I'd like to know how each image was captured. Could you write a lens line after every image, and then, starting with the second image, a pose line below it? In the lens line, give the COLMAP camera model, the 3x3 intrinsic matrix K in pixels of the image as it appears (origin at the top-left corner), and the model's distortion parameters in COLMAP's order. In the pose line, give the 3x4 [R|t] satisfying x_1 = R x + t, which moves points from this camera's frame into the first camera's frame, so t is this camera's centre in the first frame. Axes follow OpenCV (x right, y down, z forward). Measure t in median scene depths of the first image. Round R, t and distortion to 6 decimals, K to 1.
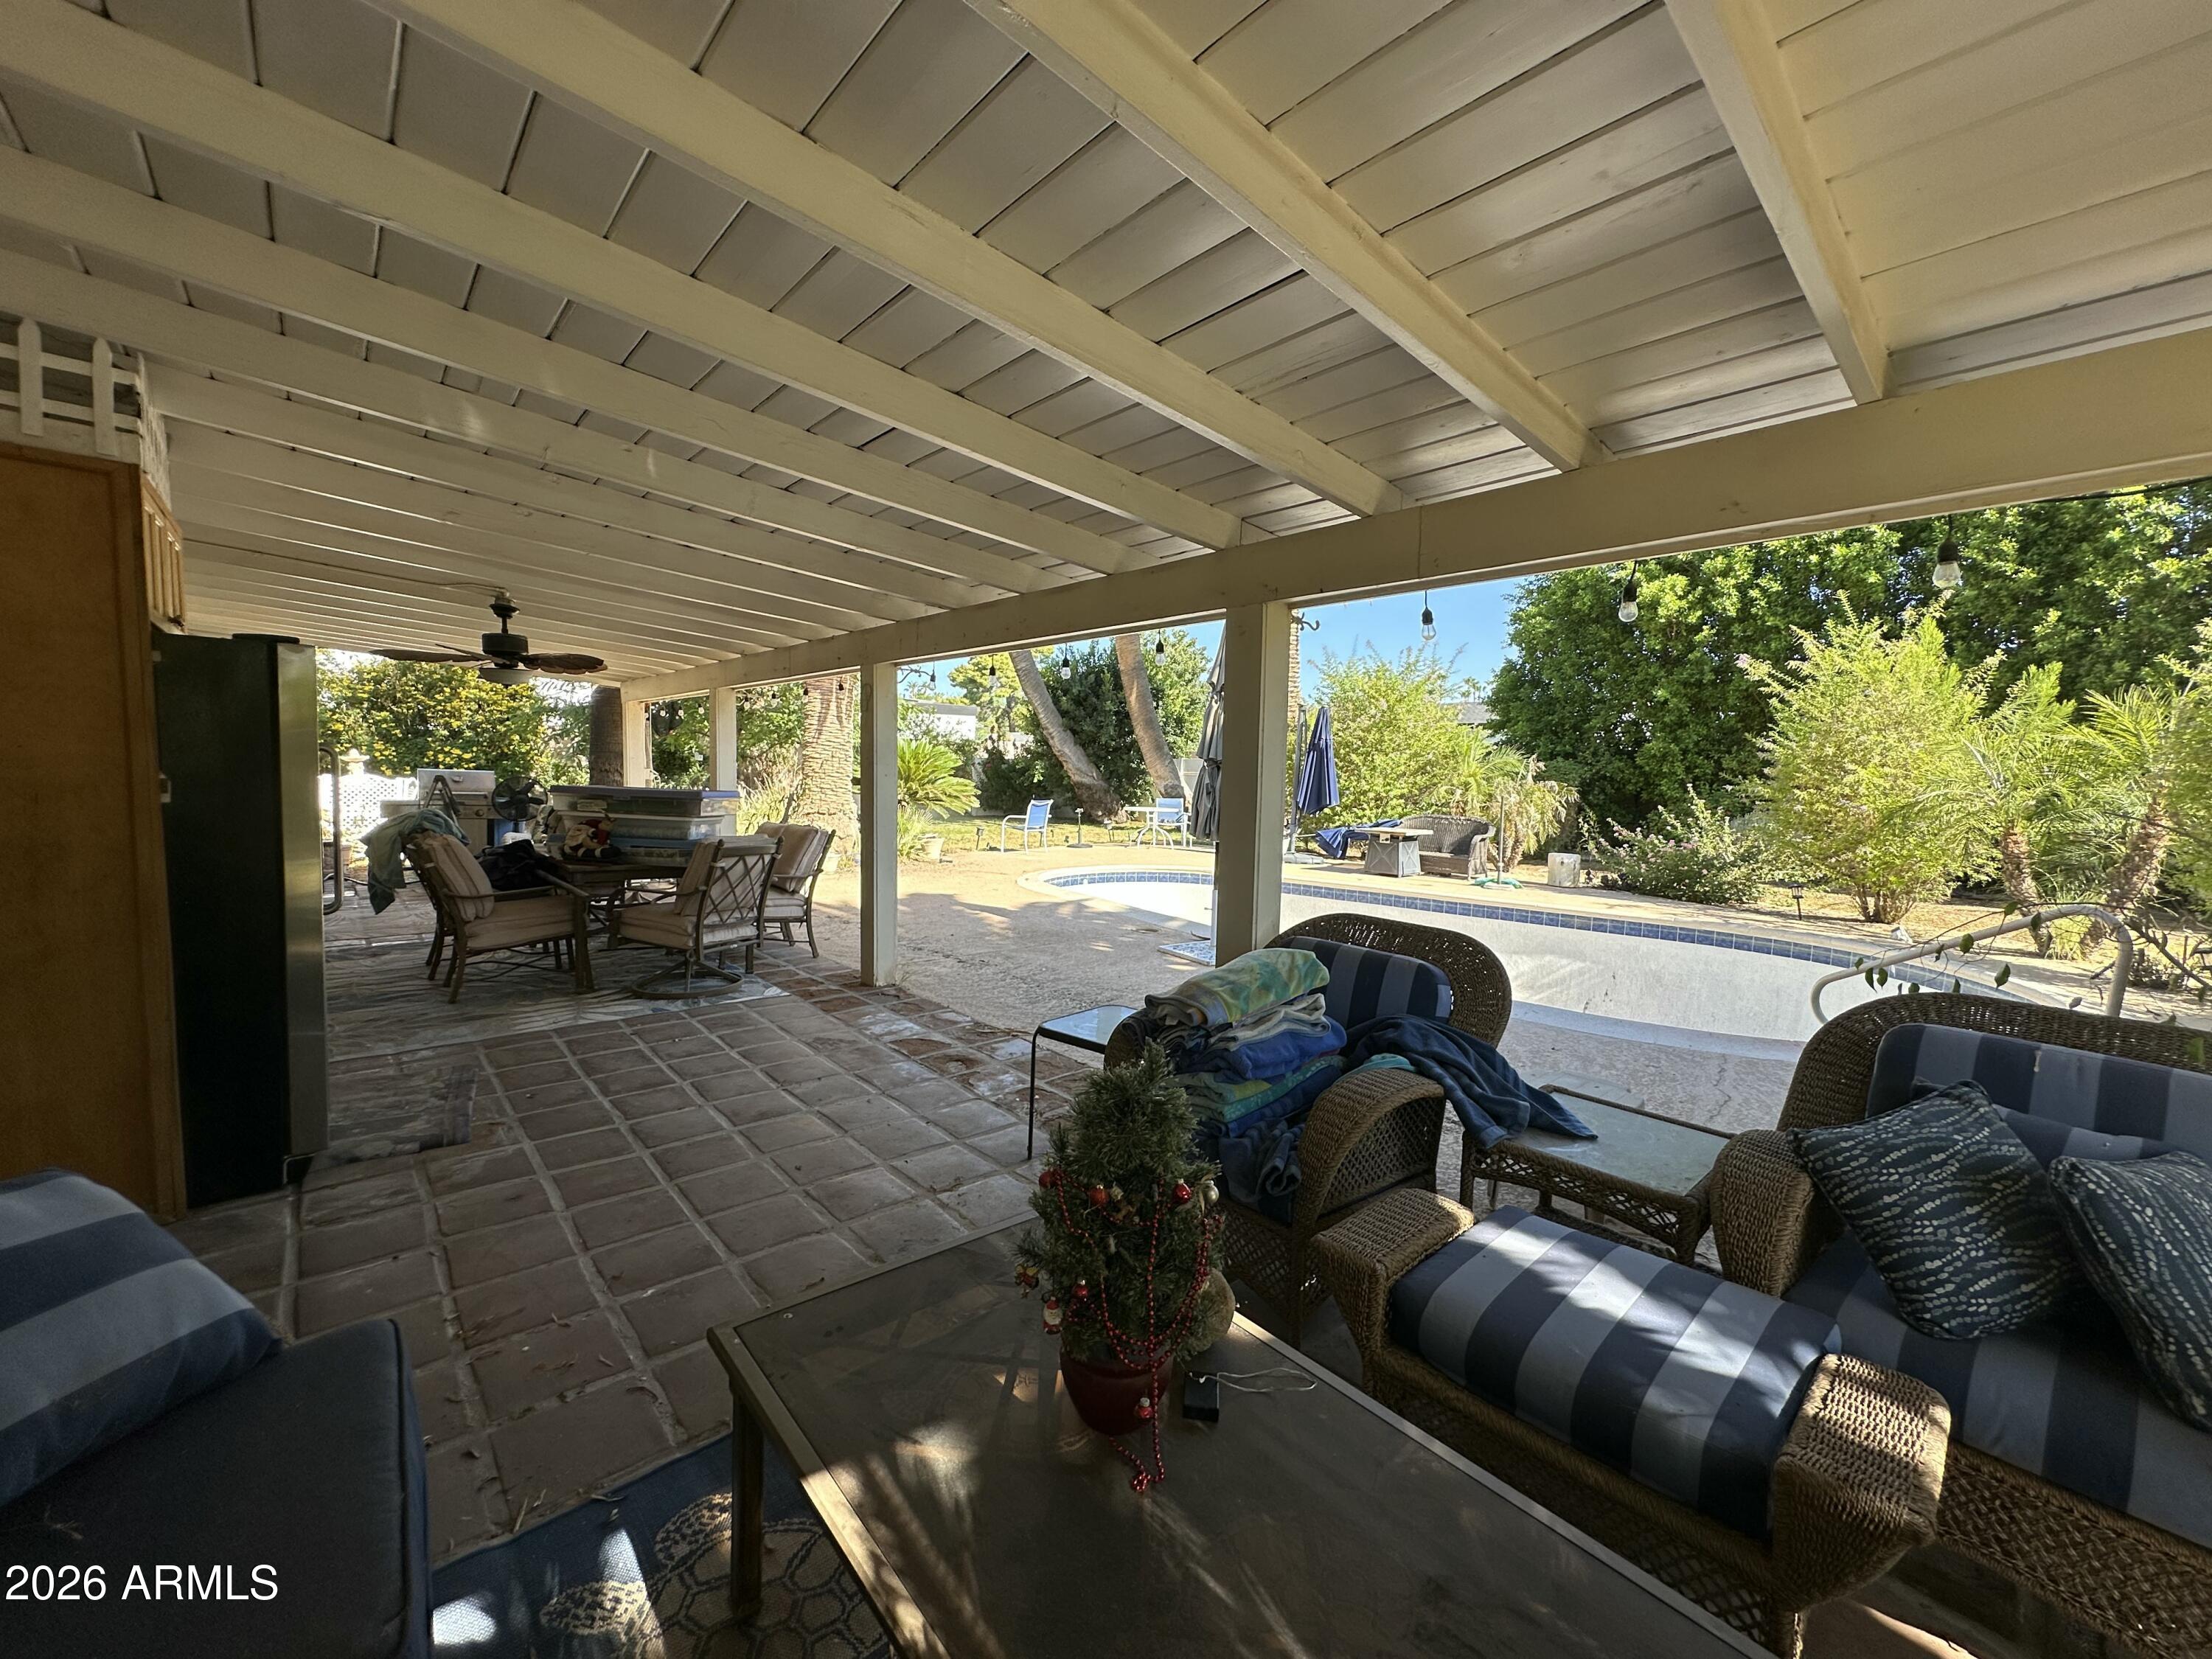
lens RADIAL K [[888.1, 0, 1105.1], [0, 888.1, 832.4], [0, 0, 1]] dist [-0.004006, 0.000305]
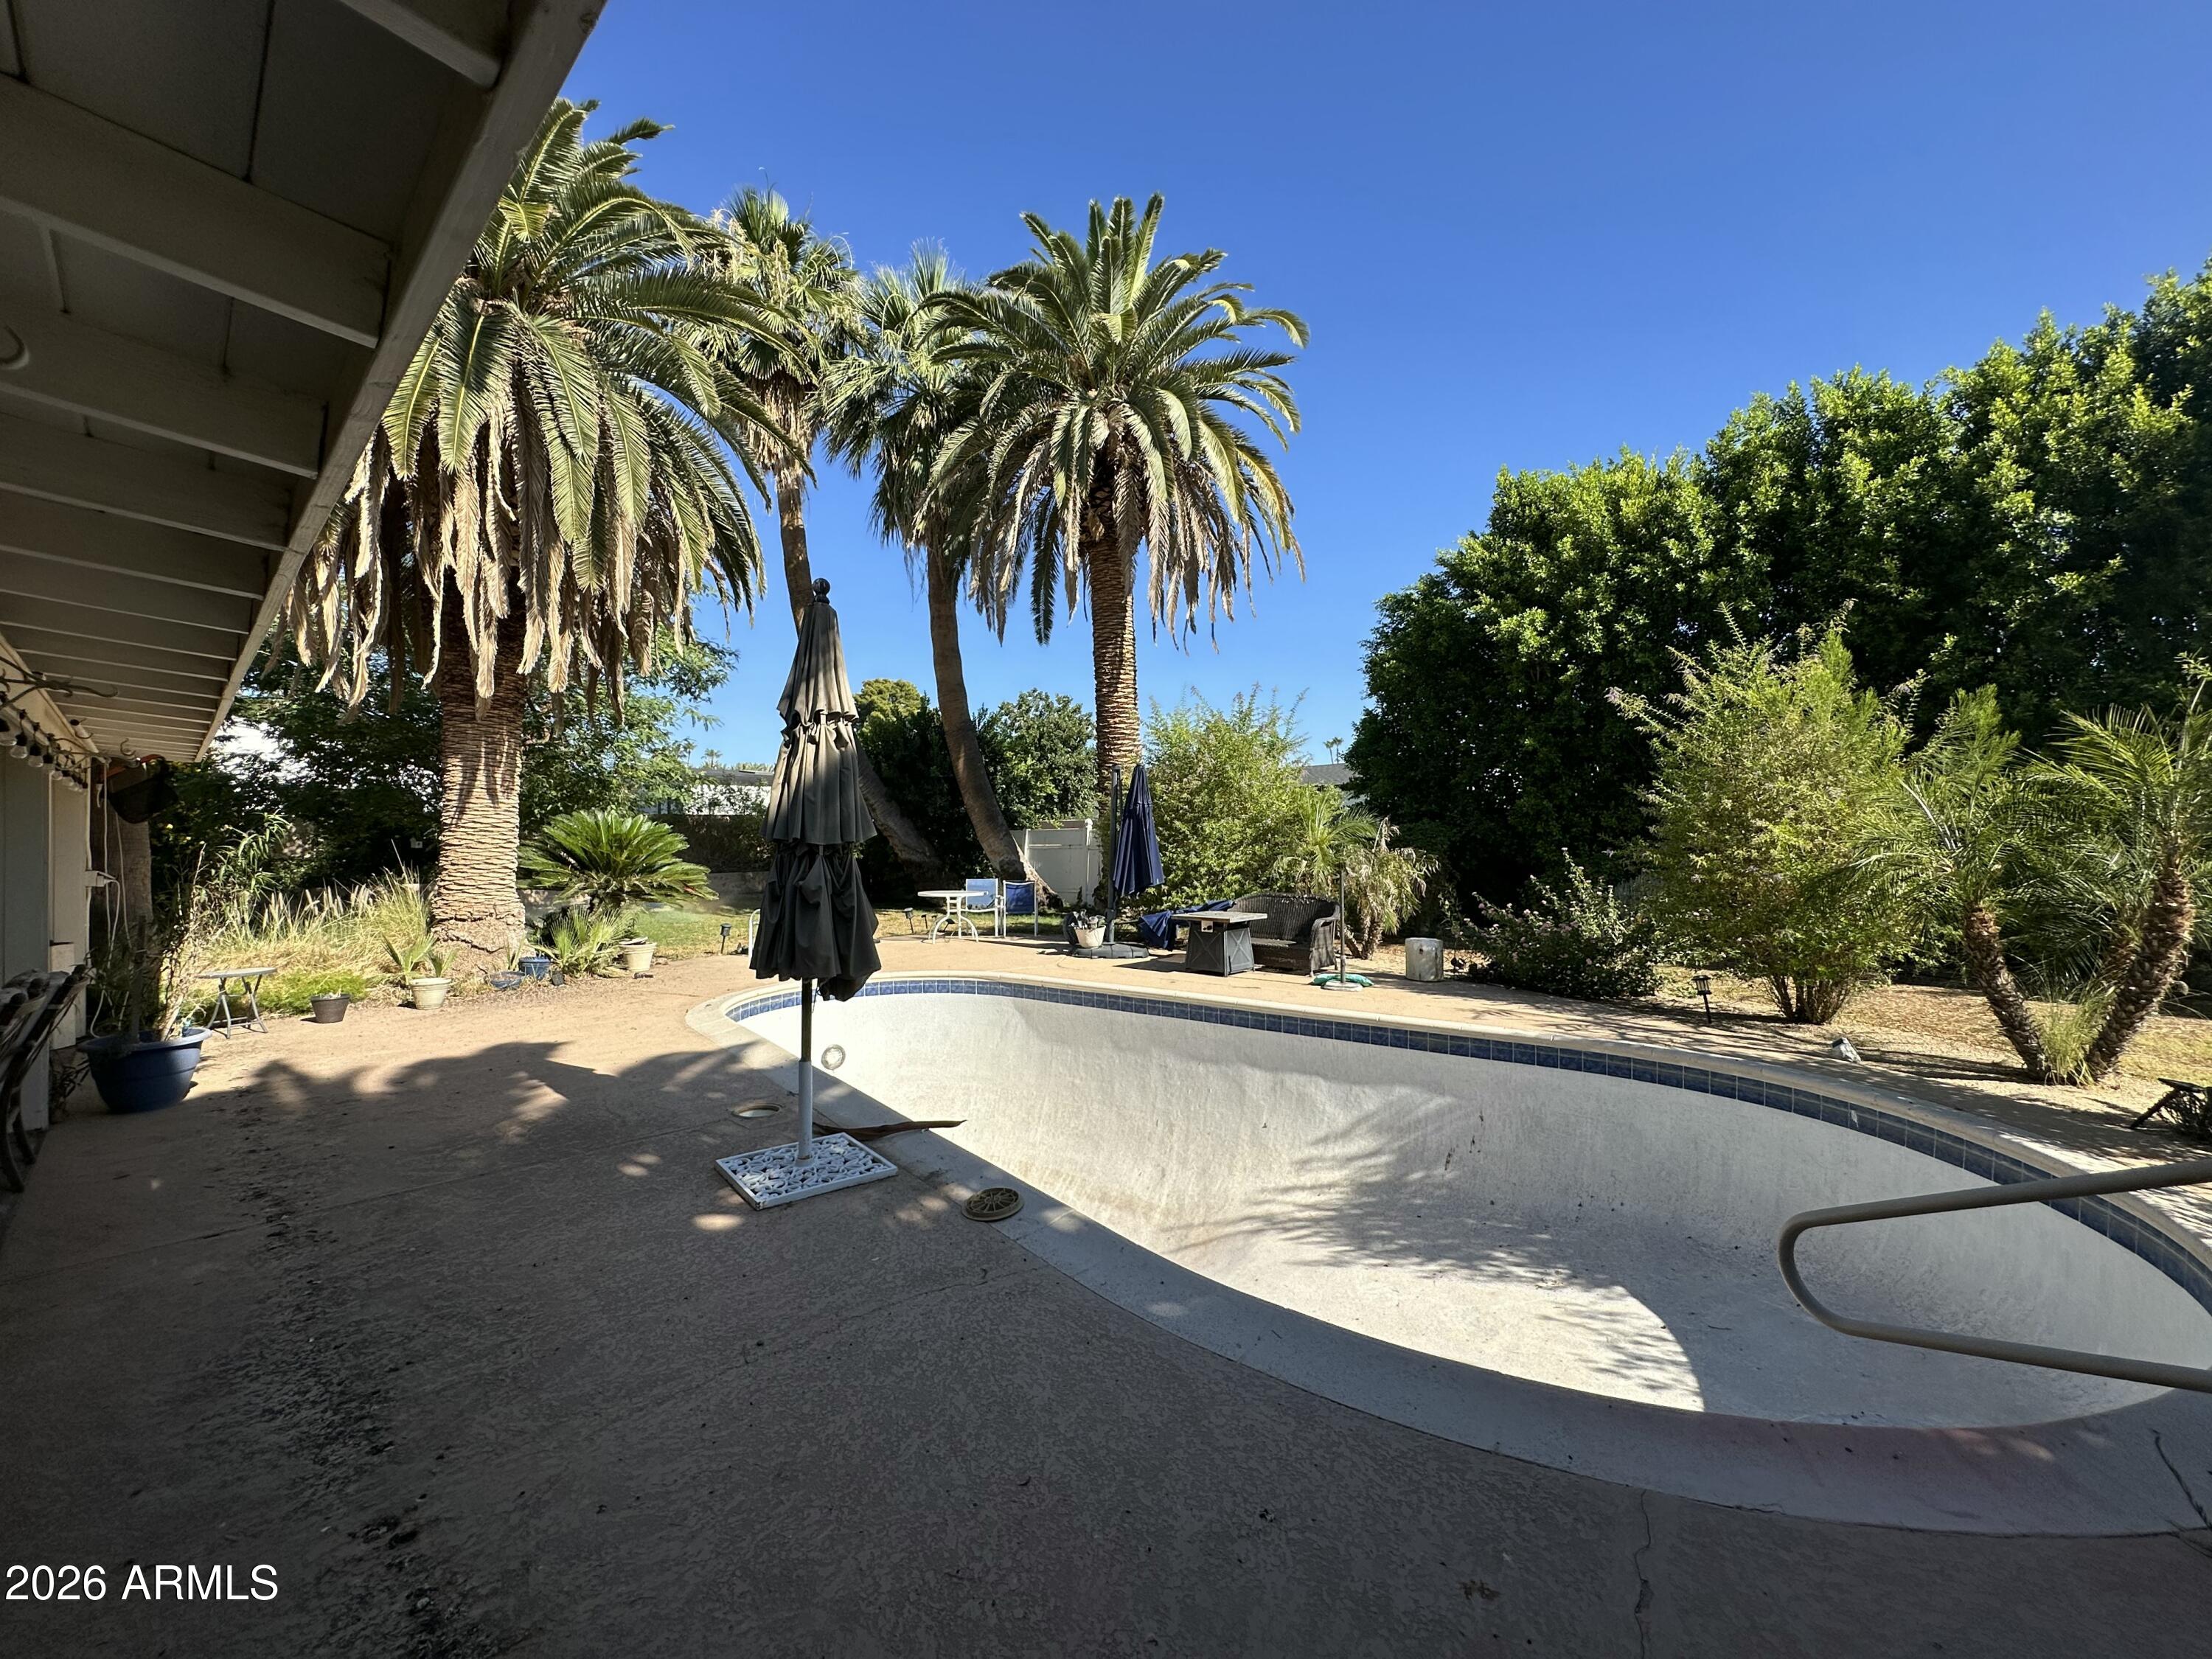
lens RADIAL K [[888.1, 0, 1104.9], [0, 888.1, 827.1], [0, 0, 1]] dist [-0.004006, 0.000305]
pose [[0.995199, -0.026322, 0.094262, 0.155355], [0.034084, 0.996074, -0.081704, -0.020371], [-0.091741, 0.084525, 0.992189, 0.217786]]
